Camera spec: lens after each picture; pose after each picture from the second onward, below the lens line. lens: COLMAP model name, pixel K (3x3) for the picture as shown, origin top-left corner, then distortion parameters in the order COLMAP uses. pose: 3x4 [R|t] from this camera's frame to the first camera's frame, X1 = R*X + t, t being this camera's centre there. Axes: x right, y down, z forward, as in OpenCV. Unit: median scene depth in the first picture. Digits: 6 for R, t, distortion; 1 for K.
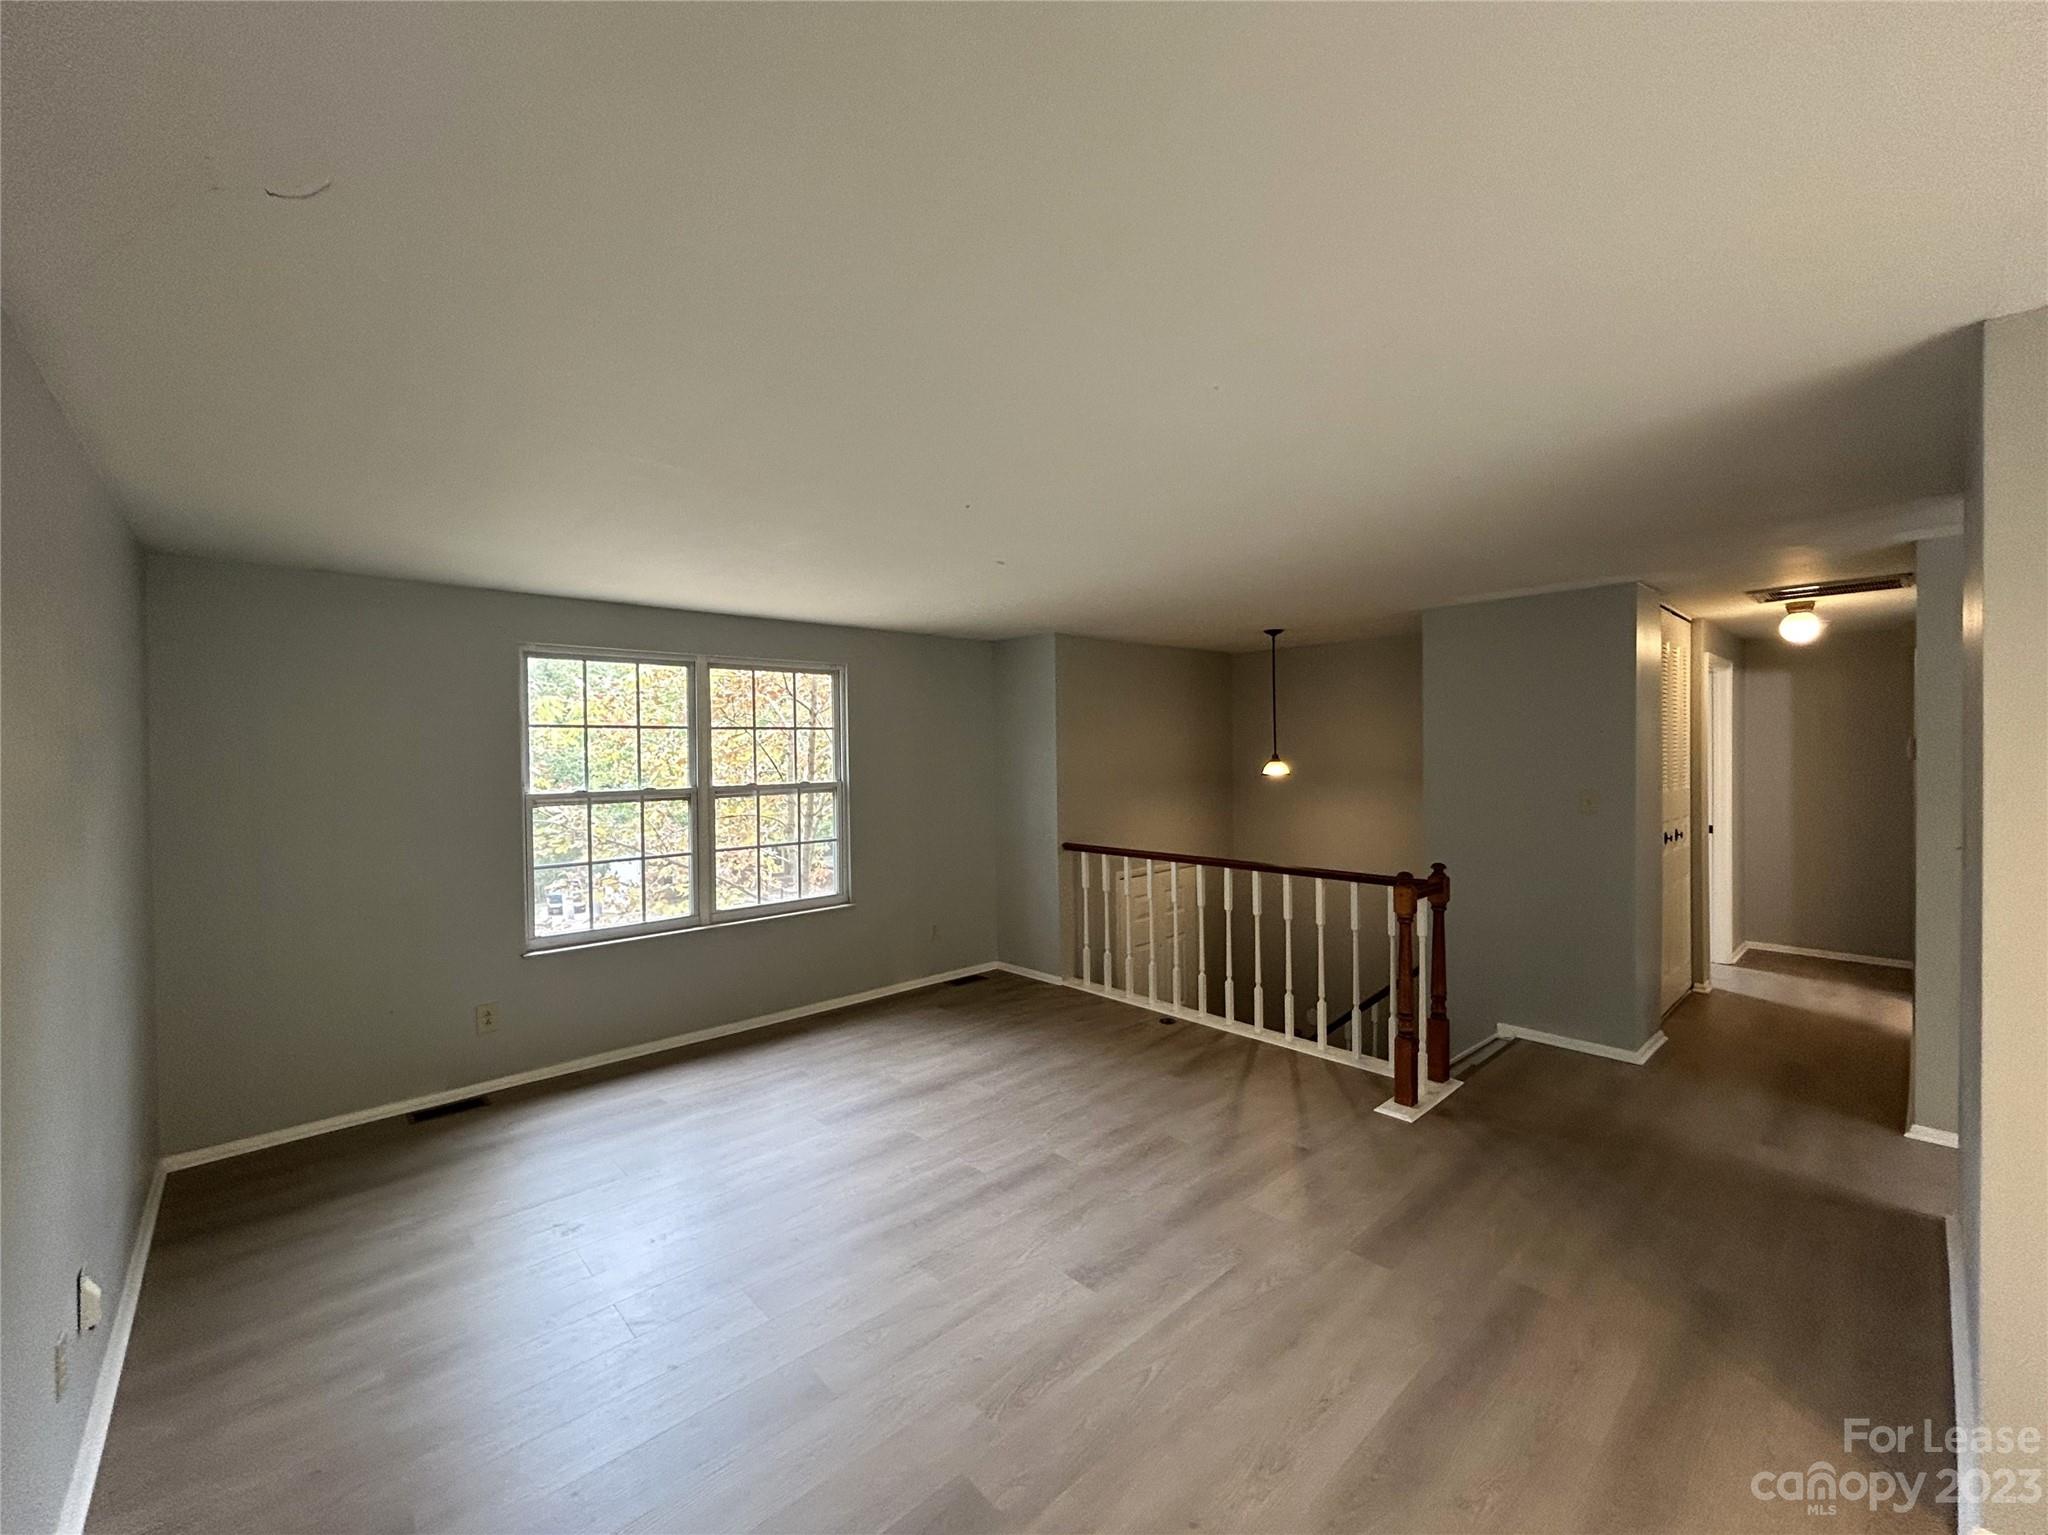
lens RADIAL K [[835.3, 0, 1026.2], [0, 835.3, 765.1], [0, 0, 1]] dist [-0.002949, 0.000136]
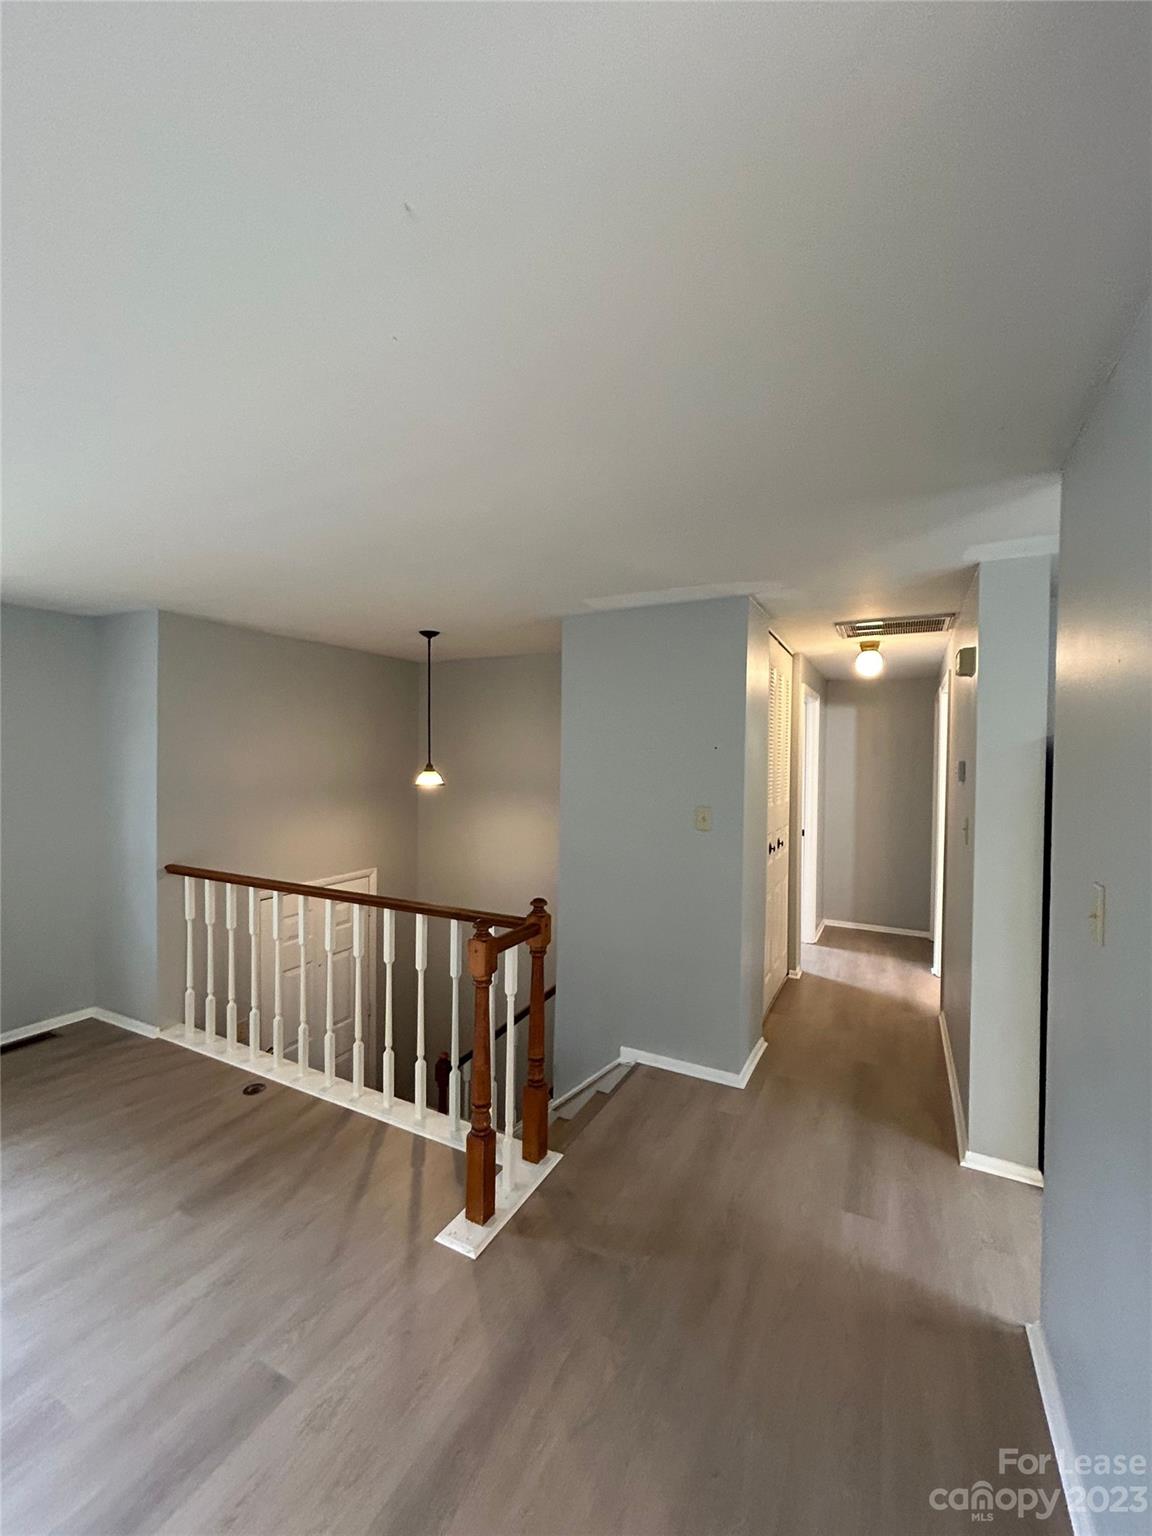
lens RADIAL K [[626.4, 0, 594.2], [0, 626.4, 768.8], [0, 0, 1]] dist [-0.002949, 0.000136]
pose [[0.932694, 0.019900, 0.360118, 0.250843], [-0.019019, 0.999801, -0.005989, -0.007378], [-0.360166, -0.001263, 0.932887, 0.312648]]
